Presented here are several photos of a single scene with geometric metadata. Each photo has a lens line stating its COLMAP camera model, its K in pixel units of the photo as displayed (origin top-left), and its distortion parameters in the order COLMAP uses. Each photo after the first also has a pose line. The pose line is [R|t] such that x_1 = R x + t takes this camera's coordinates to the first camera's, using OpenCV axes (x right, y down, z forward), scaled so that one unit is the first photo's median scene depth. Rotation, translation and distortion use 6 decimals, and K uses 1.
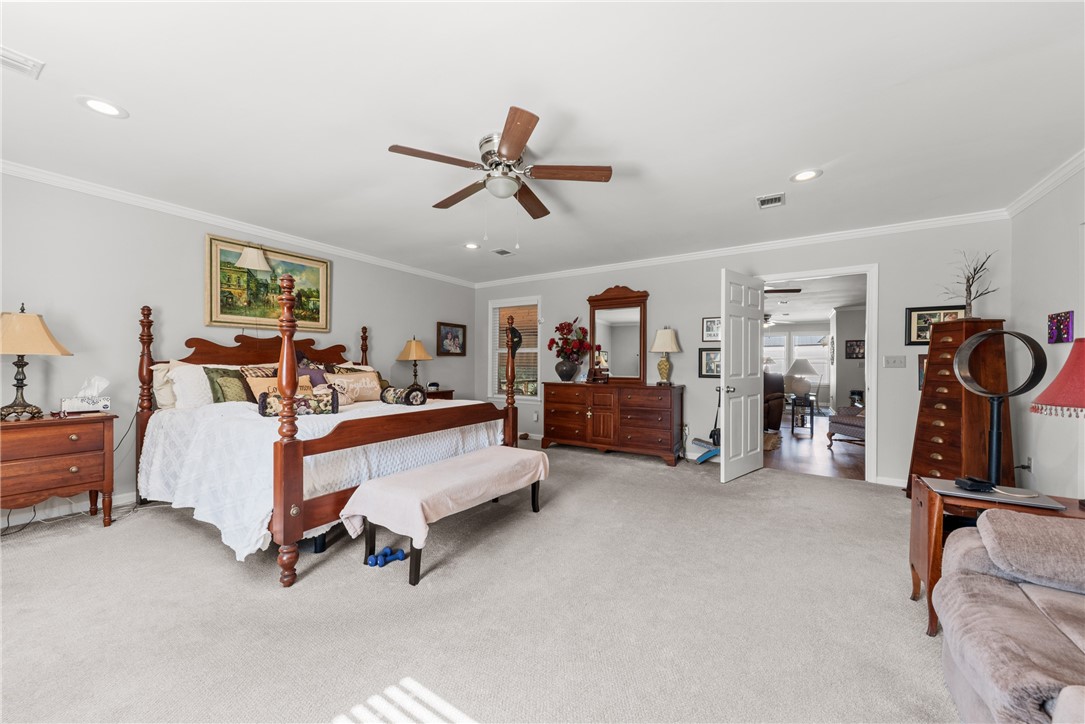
lens RADIAL K [[393.0, 0, 538.8], [0, 393.0, 358.8], [0, 0, 1]] dist [0.001262, -0.000029]
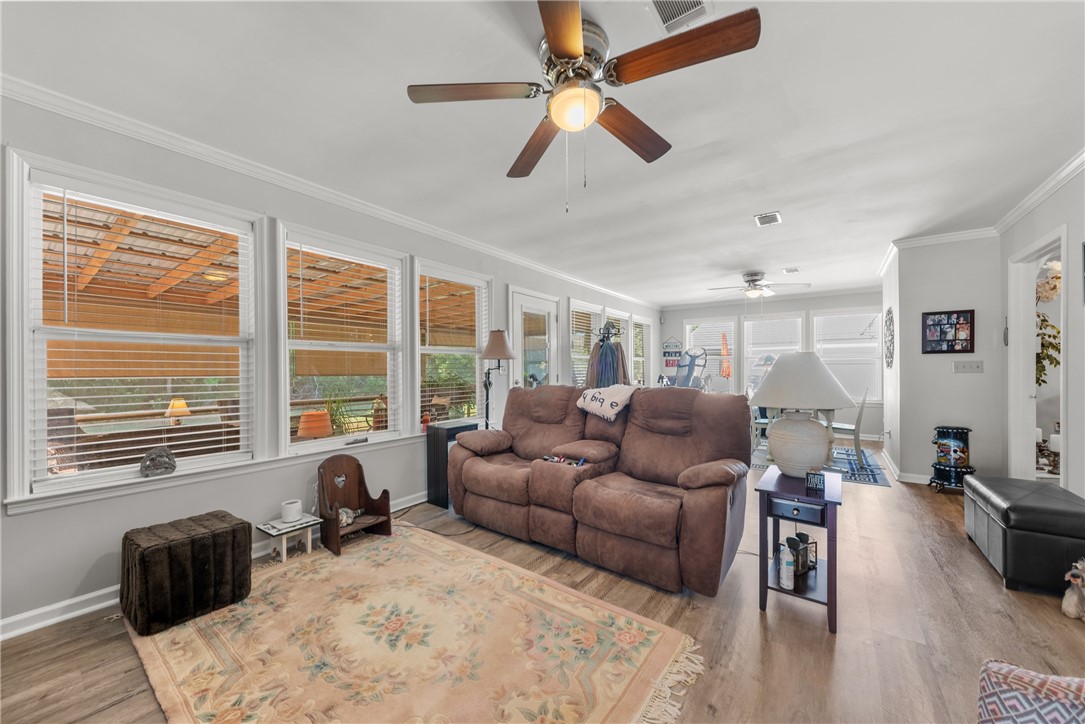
lens RADIAL K [[393.0, 0, 542.4], [0, 393.0, 367.2], [0, 0, 1]] dist [0.001262, -0.000029]
pose [[0.997801, -0.017830, -0.063832, 0.131736], [0.018571, 0.999767, 0.011037, 0.000805], [0.063621, -0.012198, 0.997900, 0.183669]]
